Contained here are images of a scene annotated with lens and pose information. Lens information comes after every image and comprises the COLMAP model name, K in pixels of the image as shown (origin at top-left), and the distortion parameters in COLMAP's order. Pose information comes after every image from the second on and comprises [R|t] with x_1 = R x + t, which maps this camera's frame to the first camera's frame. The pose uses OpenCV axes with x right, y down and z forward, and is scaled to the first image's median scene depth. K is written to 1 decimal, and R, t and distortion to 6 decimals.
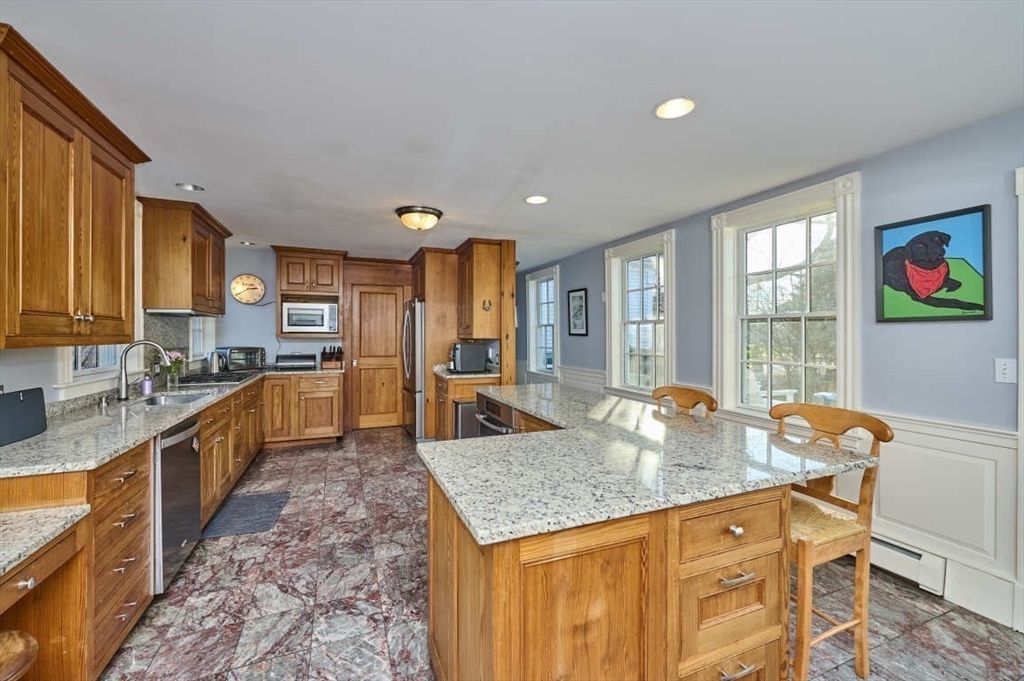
lens RADIAL K [[416.7, 0, 511.0], [0, 416.7, 332.9], [0, 0, 1]] dist [-0.000163, -0.000005]
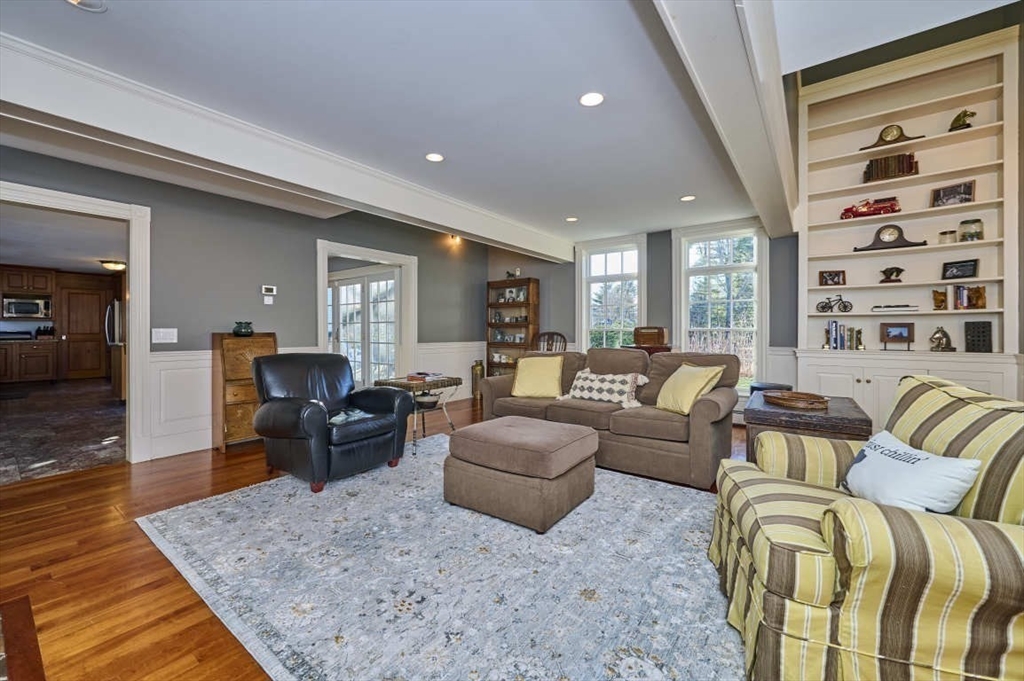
lens RADIAL K [[406.2, 0, 508.7], [0, 406.2, 329.3], [0, 0, 1]] dist [0.000052, -0.000087]
pose [[0.866967, 0.000848, 0.498365, 0.389402], [-0.001986, 0.999996, 0.001753, 0.042640], [-0.498362, -0.002510, 0.866966, -1.433933]]
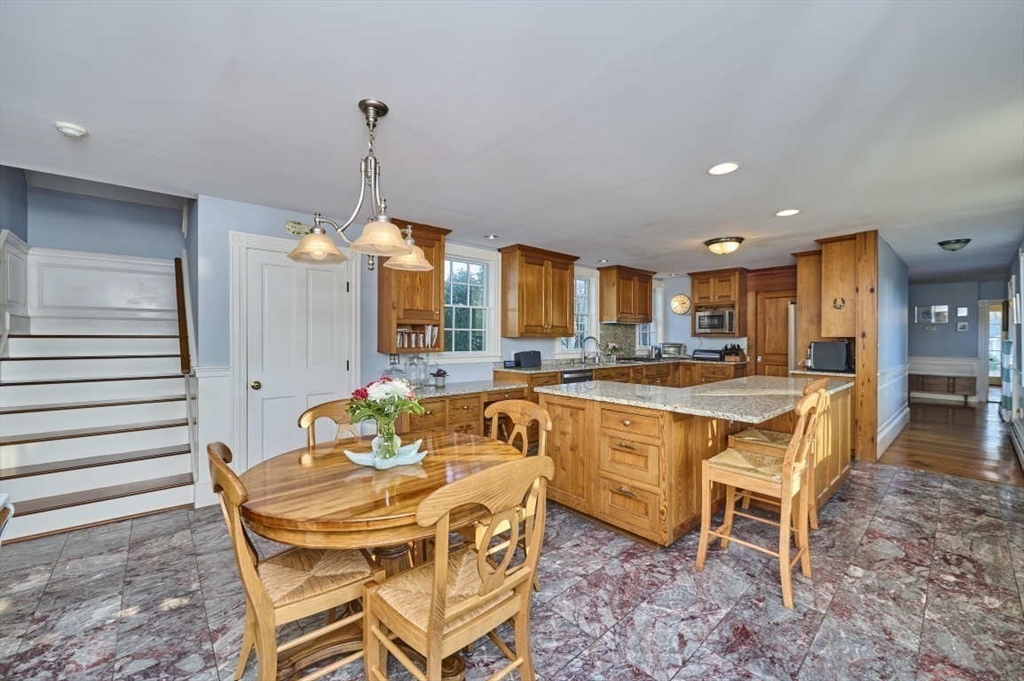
lens RADIAL K [[406.8, 0, 506.0], [0, 406.8, 338.7], [0, 0, 1]] dist [0.000232, 0.000014]
pose [[0.317805, 0.001175, -0.948155, 0.593527], [0.001679, 0.999997, 0.001802, 0.014777], [0.948155, -0.002164, 0.317802, -0.051905]]
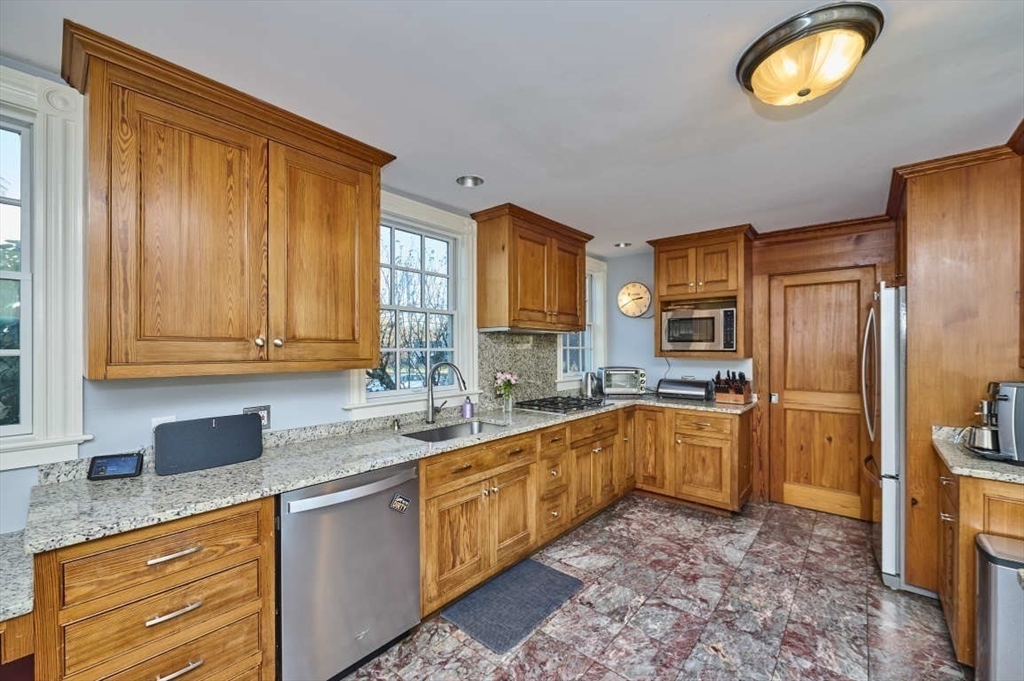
lens RADIAL K [[406.0, 0, 508.0], [0, 406.0, 347.1], [0, 0, 1]] dist [0.000071, 0.000069]
pose [[0.446126, -0.001980, -0.894968, -0.000830], [0.003834, 0.999993, -0.000301, -0.009324], [0.894962, -0.003297, 0.446131, 0.433813]]
